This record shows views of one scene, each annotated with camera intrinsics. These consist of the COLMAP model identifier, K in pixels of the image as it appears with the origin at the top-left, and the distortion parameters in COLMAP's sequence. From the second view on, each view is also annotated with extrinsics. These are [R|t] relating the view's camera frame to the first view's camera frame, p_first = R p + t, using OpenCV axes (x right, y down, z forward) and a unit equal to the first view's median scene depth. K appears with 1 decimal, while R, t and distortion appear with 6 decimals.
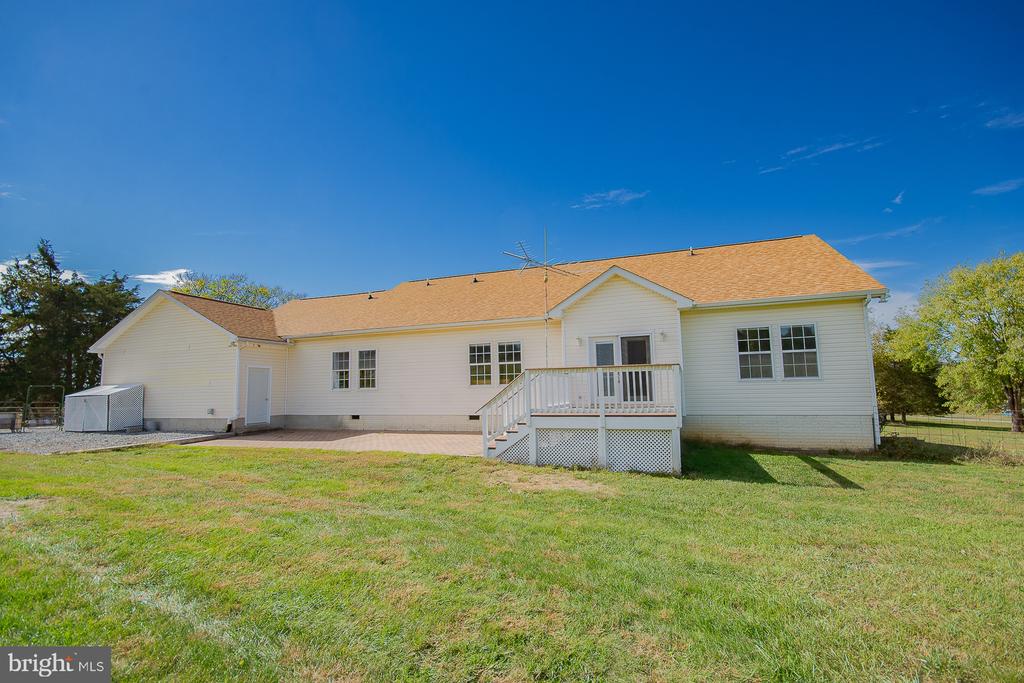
lens RADIAL K [[450.2, 0, 512.0], [0, 450.2, 341.5], [0, 0, 1]] dist [0.000287, 0.000022]
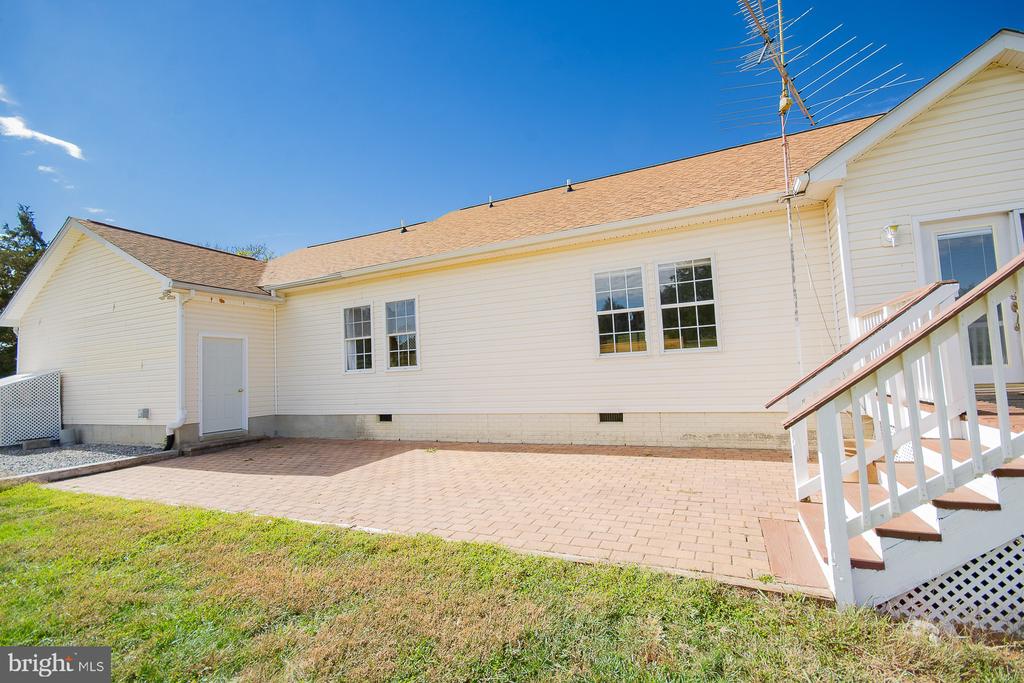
lens RADIAL K [[450.2, 0, 512.0], [0, 450.2, 341.5], [0, 0, 1]] dist [0.000287, 0.000022]
pose [[0.995813, -0.031001, -0.086001, -0.132603], [0.033838, 0.998924, 0.031725, 0.057304], [0.084925, -0.034502, 0.995790, 0.440803]]
